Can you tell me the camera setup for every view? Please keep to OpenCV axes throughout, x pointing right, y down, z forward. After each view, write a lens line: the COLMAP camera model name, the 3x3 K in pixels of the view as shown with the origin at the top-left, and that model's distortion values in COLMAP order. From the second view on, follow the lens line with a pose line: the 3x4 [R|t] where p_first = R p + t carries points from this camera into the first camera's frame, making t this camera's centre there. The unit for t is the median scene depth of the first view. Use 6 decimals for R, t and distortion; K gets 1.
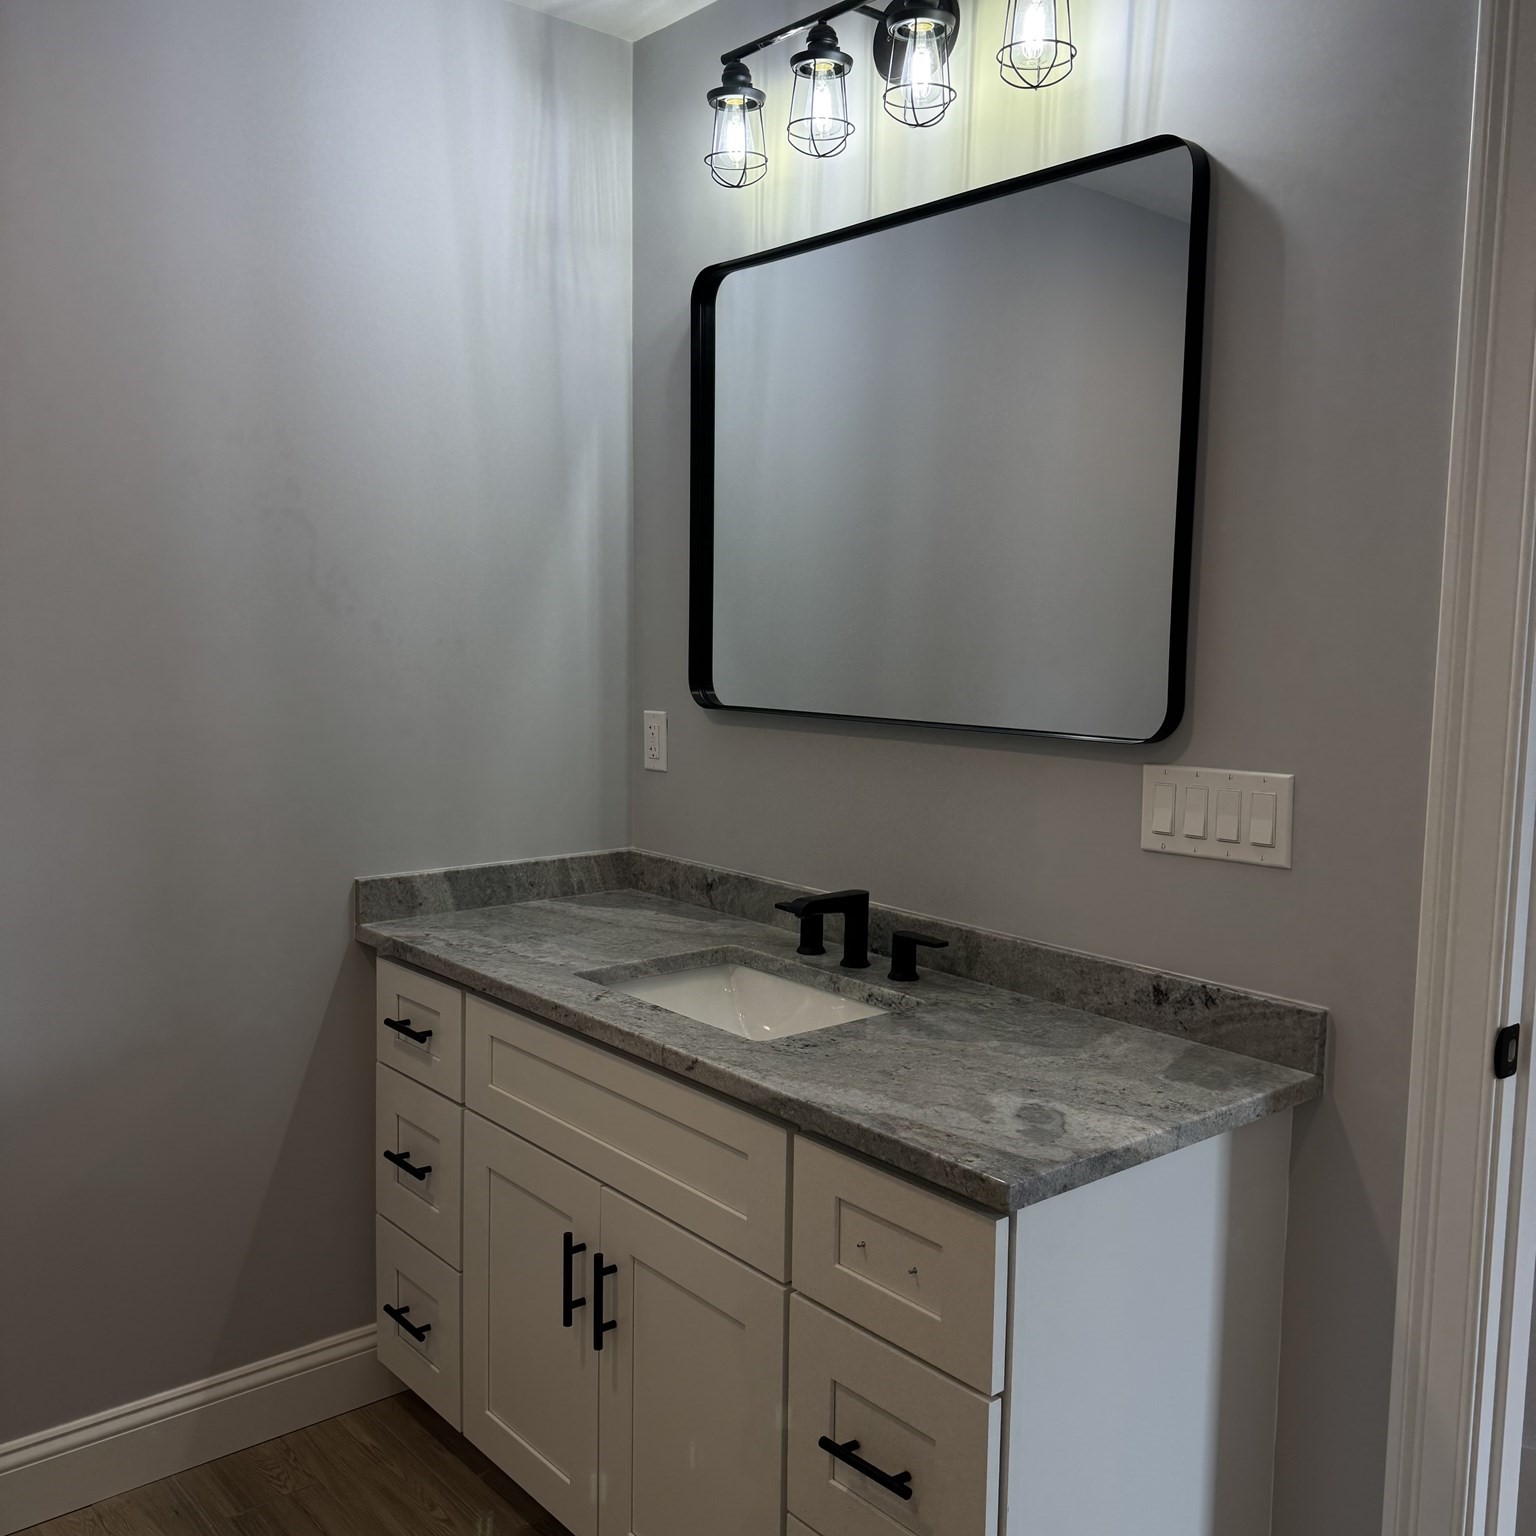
lens RADIAL K [[1430.2, 0, 768.0], [0, 1430.2, 768.0], [0, 0, 1]] dist [0.101797, -0.010873]
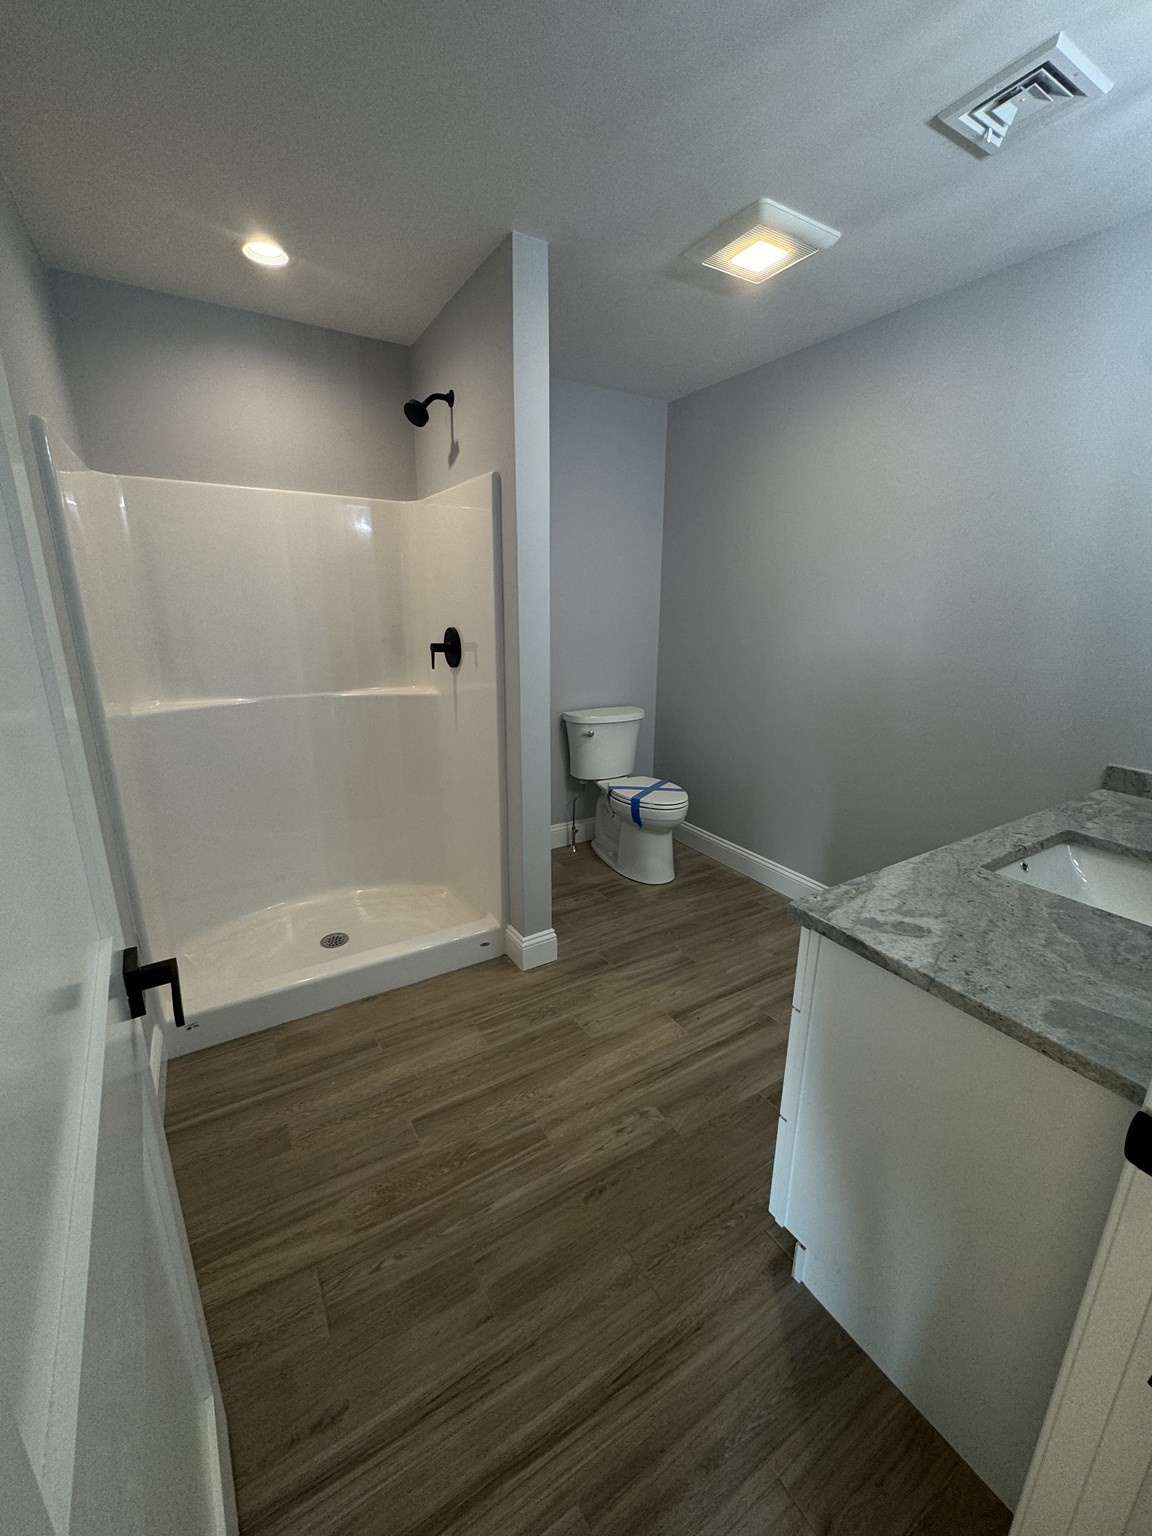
lens RADIAL K [[613.4, 0, 578.3], [0, 613.4, 766.2], [0, 0, 1]] dist [0.001487, 0.000327]
pose [[-0.151219, 0.243177, -0.958122, 0.701118], [-0.117079, 0.958040, 0.261634, -0.056121], [0.981542, 0.151740, -0.116403, 0.568868]]
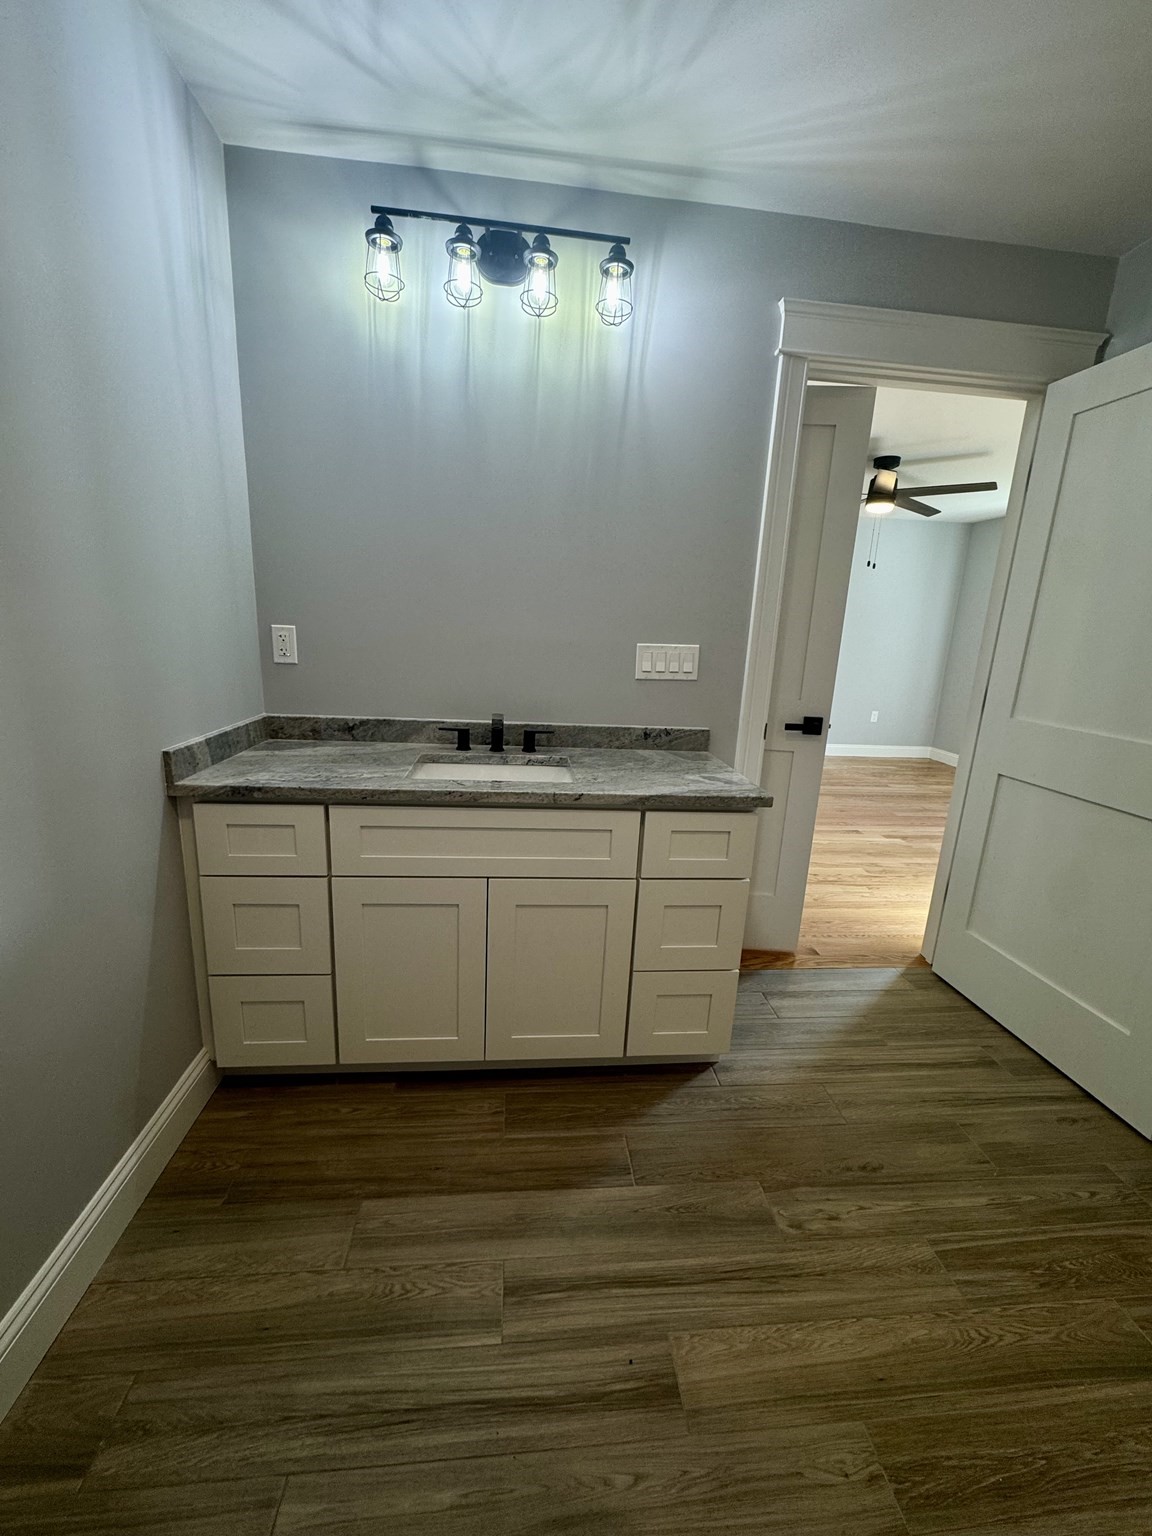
lens RADIAL K [[613.4, 0, 578.3], [0, 613.4, 766.2], [0, 0, 1]] dist [0.001487, 0.000327]
pose [[0.568497, -0.173160, 0.804255, -0.673684], [0.046793, 0.982821, 0.178530, 0.010842], [-0.821353, -0.063861, 0.566834, 0.476883]]
